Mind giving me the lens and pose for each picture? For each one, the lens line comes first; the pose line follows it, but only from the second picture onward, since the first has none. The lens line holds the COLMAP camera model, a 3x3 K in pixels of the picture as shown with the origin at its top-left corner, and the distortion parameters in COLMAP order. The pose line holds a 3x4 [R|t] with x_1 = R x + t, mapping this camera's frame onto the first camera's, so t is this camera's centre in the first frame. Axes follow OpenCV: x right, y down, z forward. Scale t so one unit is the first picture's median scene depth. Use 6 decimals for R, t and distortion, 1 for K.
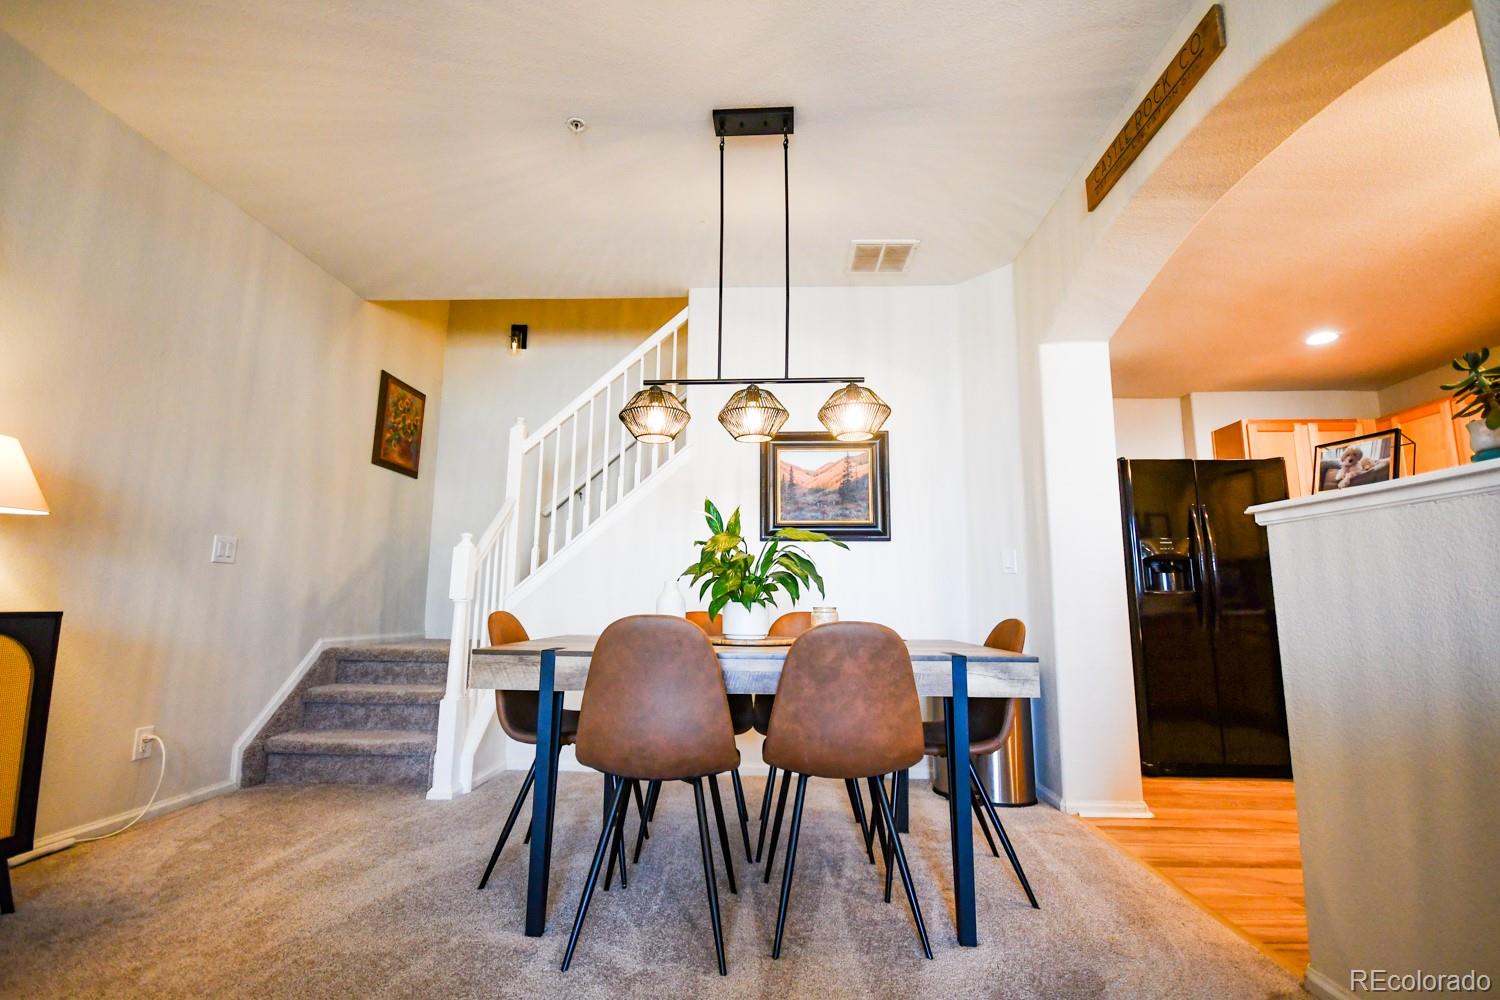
lens RADIAL K [[658.5, 0, 750.7], [0, 658.5, 504.9], [0, 0, 1]] dist [0.009433, -0.010527]
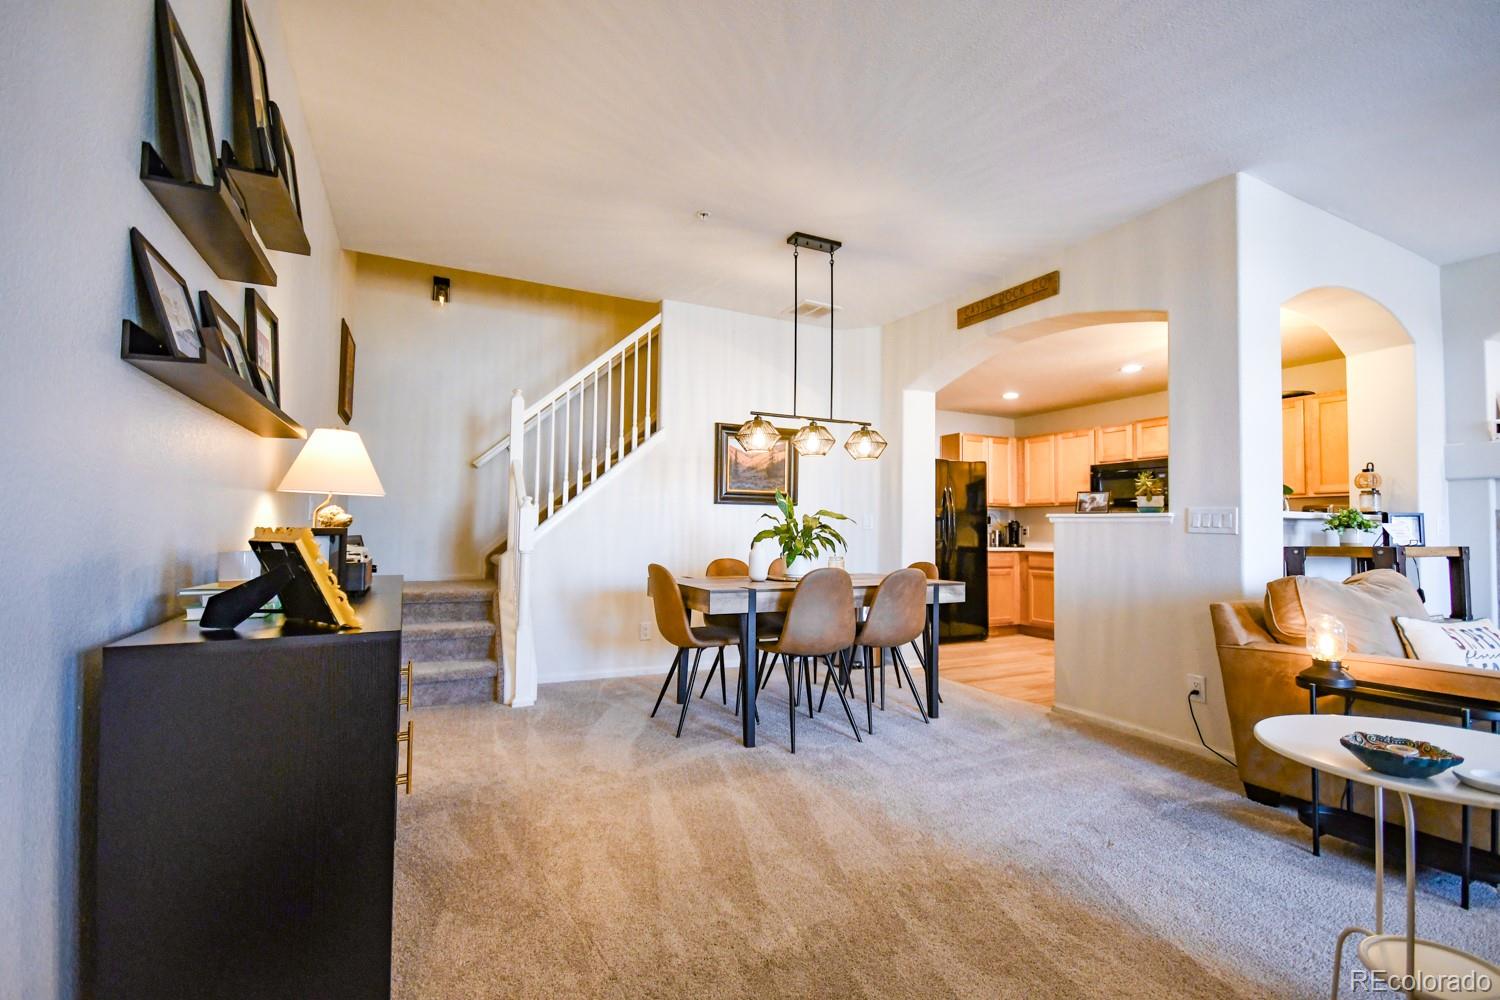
lens RADIAL K [[658.5, 0, 750.7], [0, 658.5, 504.9], [0, 0, 1]] dist [0.009433, -0.010527]
pose [[0.873865, 0.021751, 0.485682, -0.861089], [-0.076956, 0.992592, 0.094011, -0.113588], [-0.480039, -0.119529, 0.869066, -0.329065]]
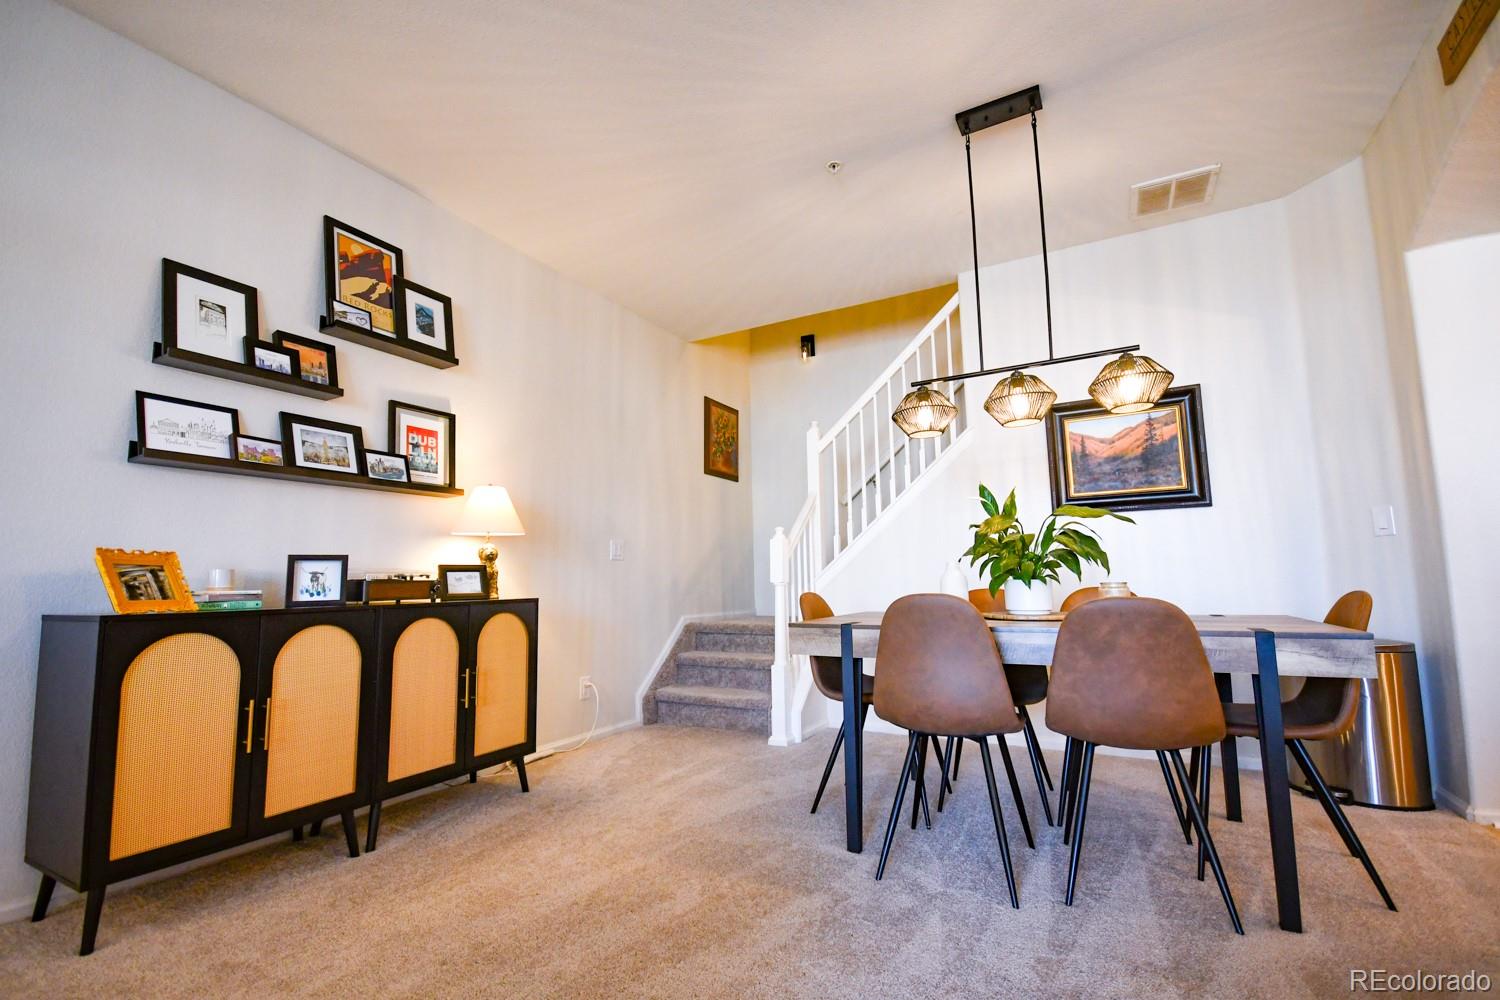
lens RADIAL K [[658.5, 0, 750.7], [0, 658.5, 504.9], [0, 0, 1]] dist [0.009433, -0.010527]
pose [[0.895234, -0.075568, -0.439141, 0.065309], [0.090266, 0.995837, 0.012650, -0.022171], [0.436357, -0.050964, 0.898329, -0.118723]]
